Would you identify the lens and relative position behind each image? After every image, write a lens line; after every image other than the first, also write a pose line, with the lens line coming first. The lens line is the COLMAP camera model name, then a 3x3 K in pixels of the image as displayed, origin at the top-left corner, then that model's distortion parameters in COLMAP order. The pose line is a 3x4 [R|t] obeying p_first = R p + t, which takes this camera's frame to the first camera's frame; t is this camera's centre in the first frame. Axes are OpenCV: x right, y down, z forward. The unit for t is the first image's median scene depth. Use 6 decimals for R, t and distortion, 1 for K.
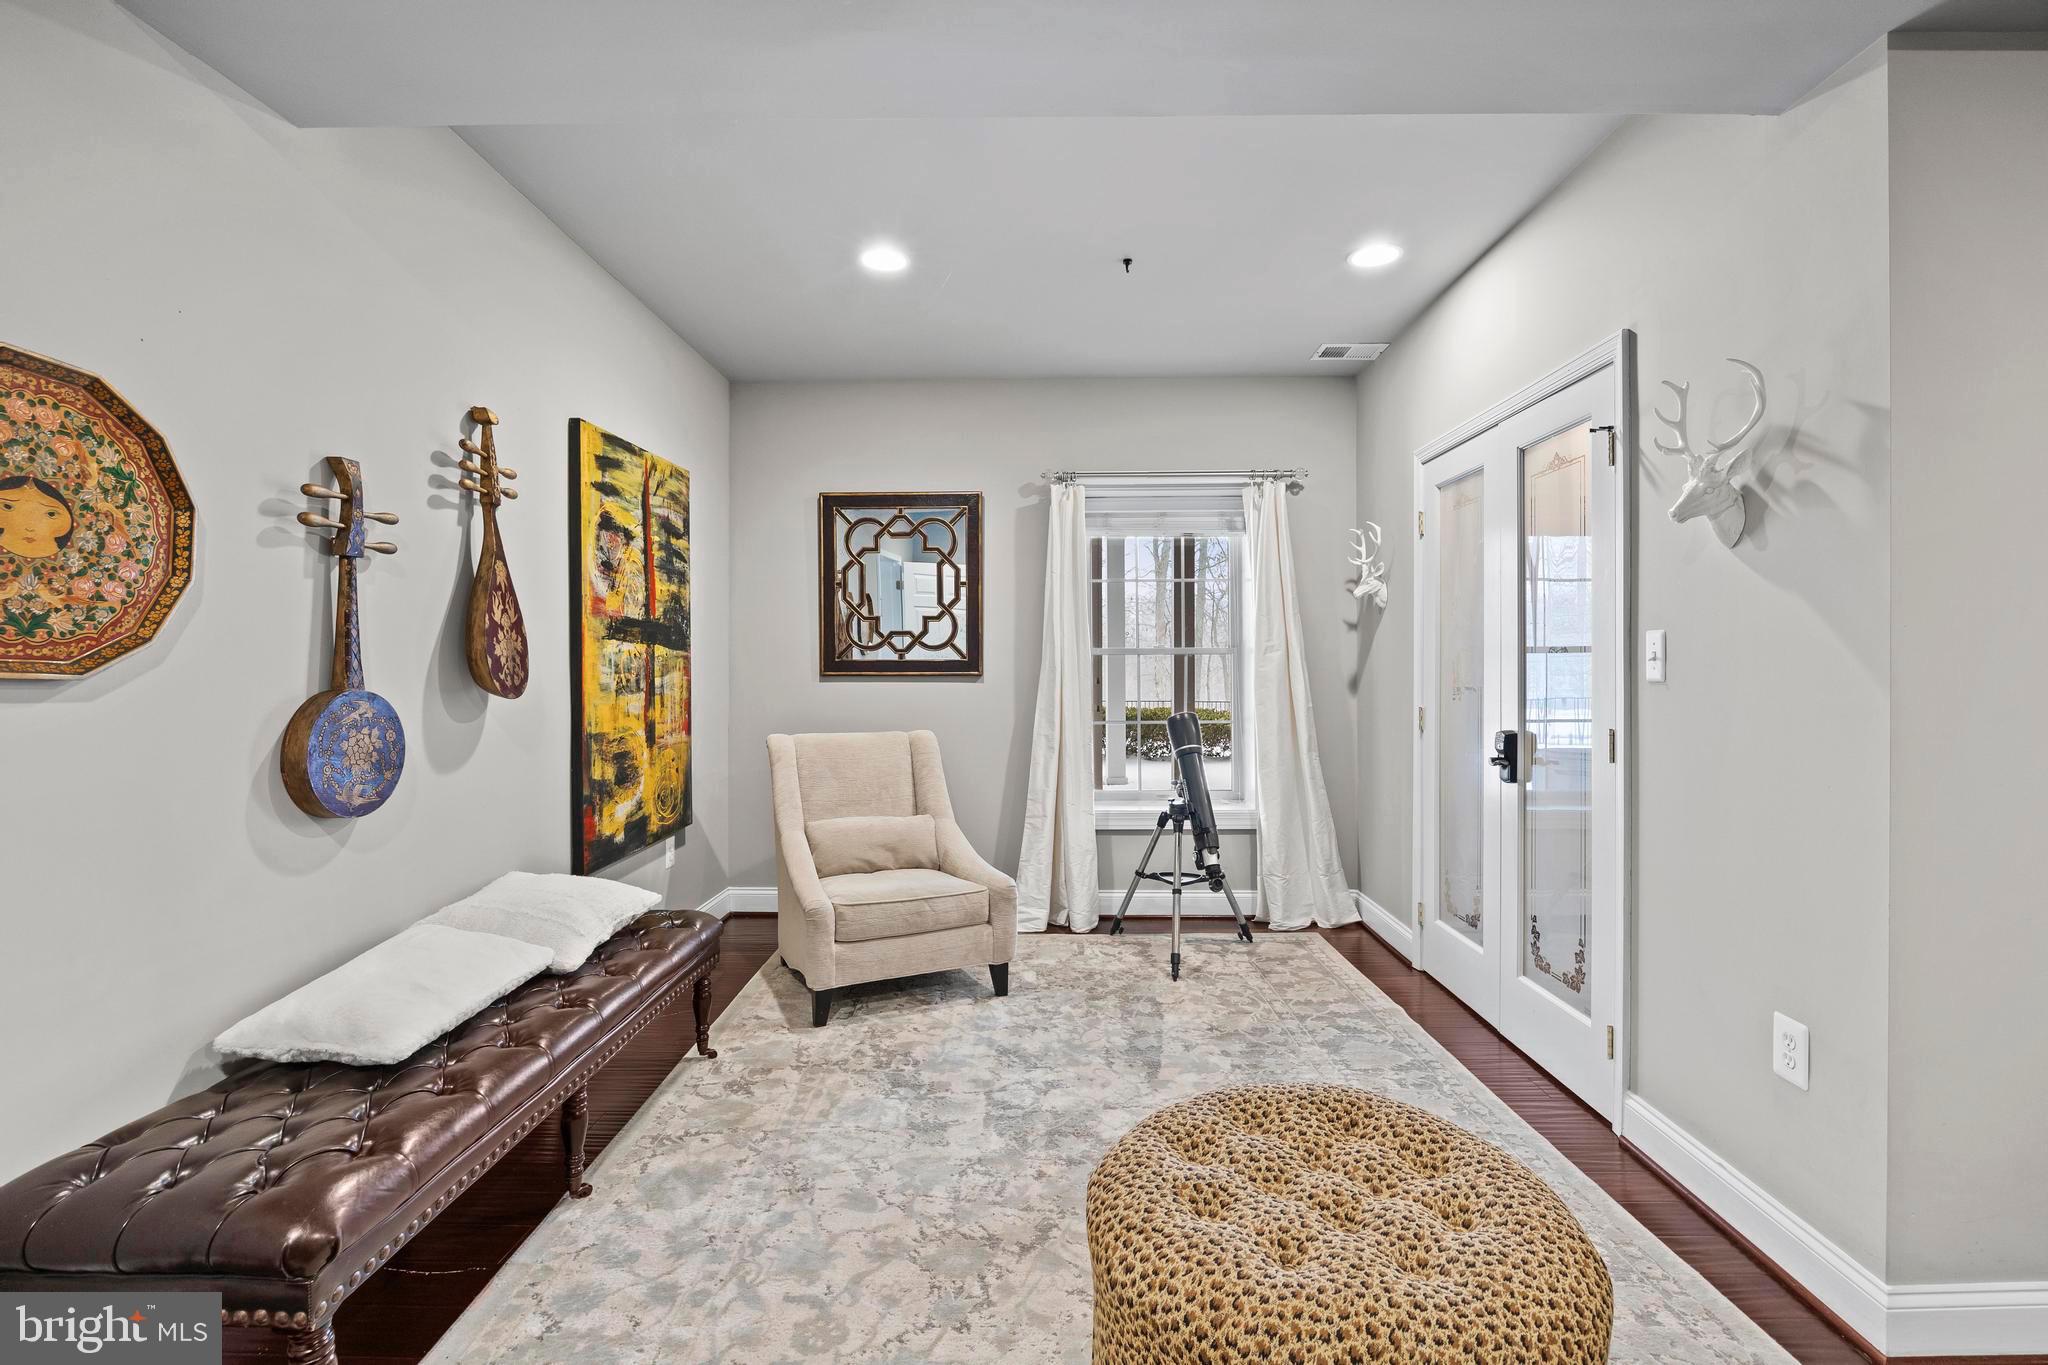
lens RADIAL K [[899.6, 0, 1029.2], [0, 899.6, 665.5], [0, 0, 1]] dist [-0.019543, 0.004588]
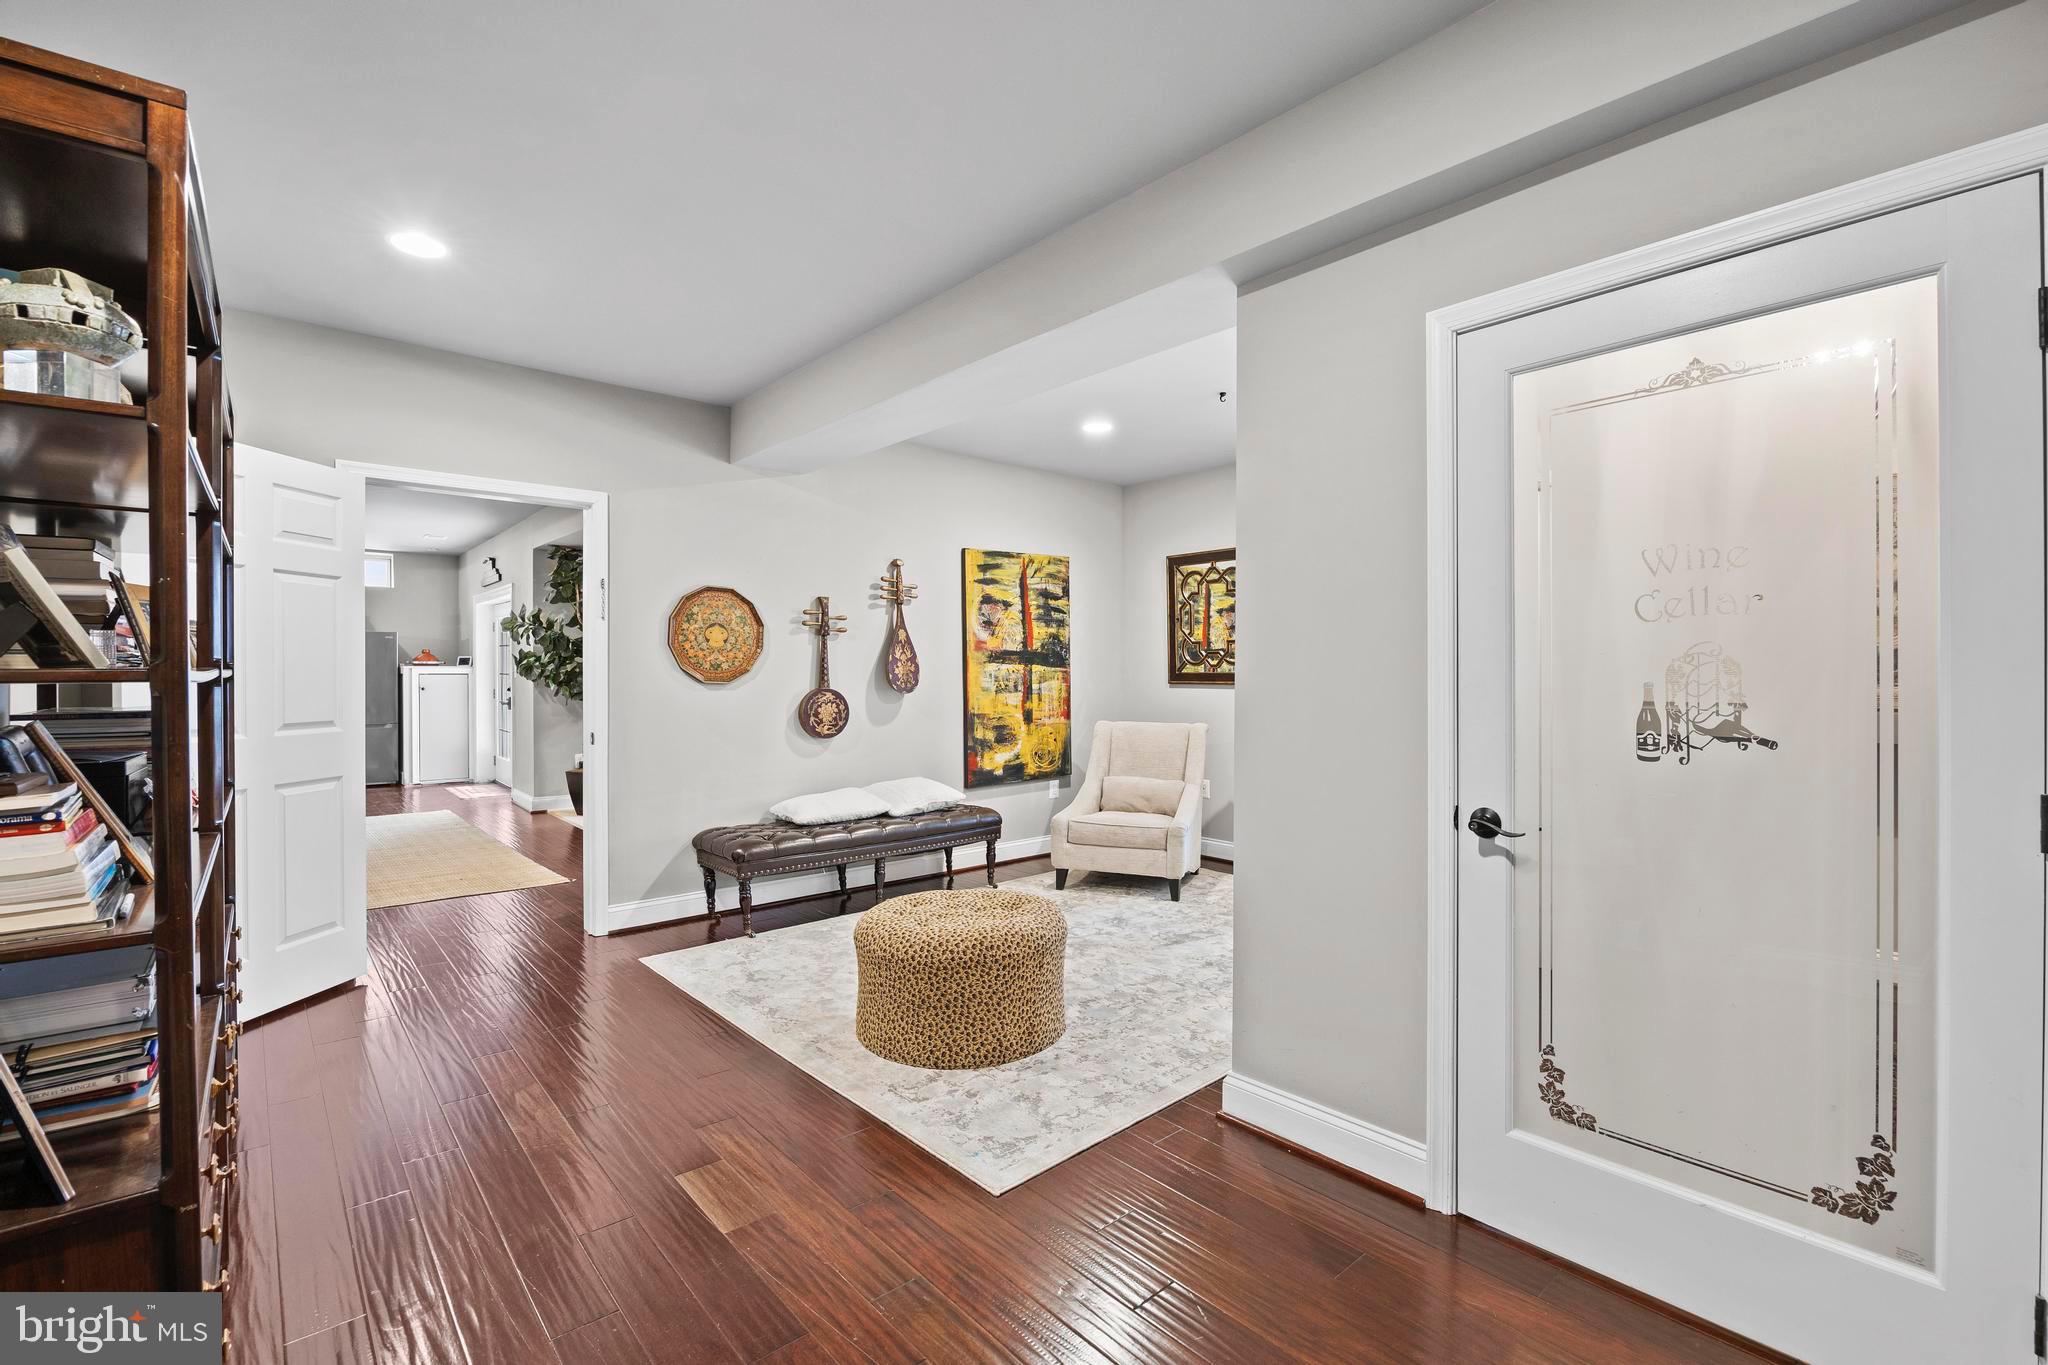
lens RADIAL K [[893.4, 0, 1032.2], [0, 893.4, 676.9], [0, 0, 1]] dist [-0.012810, 0.000108]
pose [[0.677908, 0.003919, -0.735136, 0.944471], [0.001428, 0.999977, 0.006648, -0.012989], [0.735145, -0.005557, 0.677887, -0.179538]]
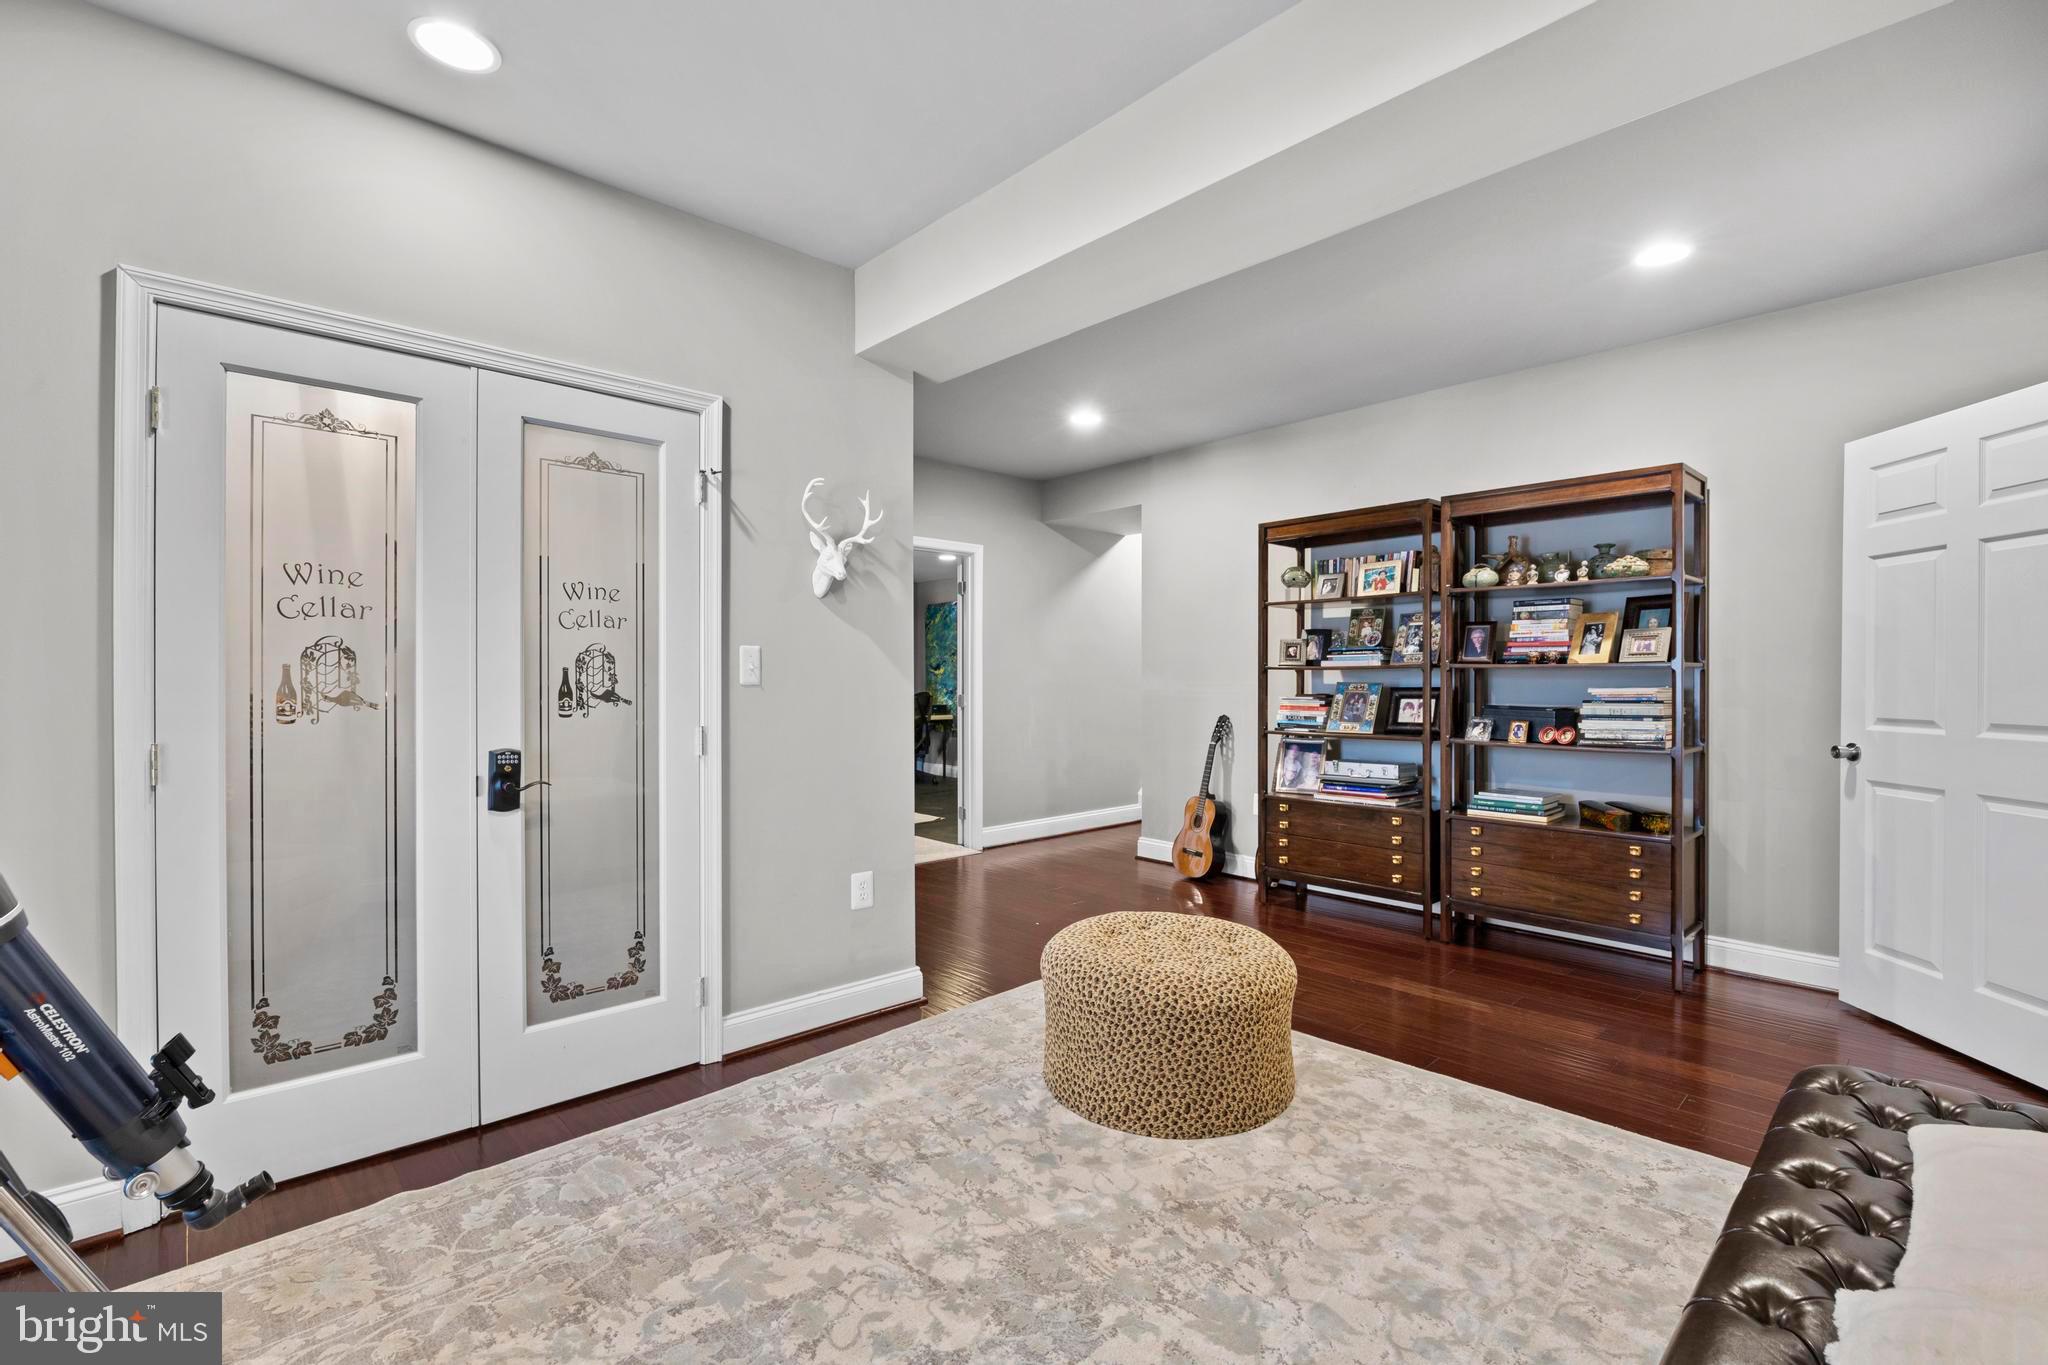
lens RADIAL K [[902.7, 0, 1031.5], [0, 902.7, 687.0], [0, 0, 1]] dist [-0.015850, 0.000230]
pose [[-0.699755, -0.007534, 0.714343, -0.375260], [-0.001730, 0.999959, 0.008851, 0.006018], [-0.714381, 0.004958, -0.699739, 1.139775]]
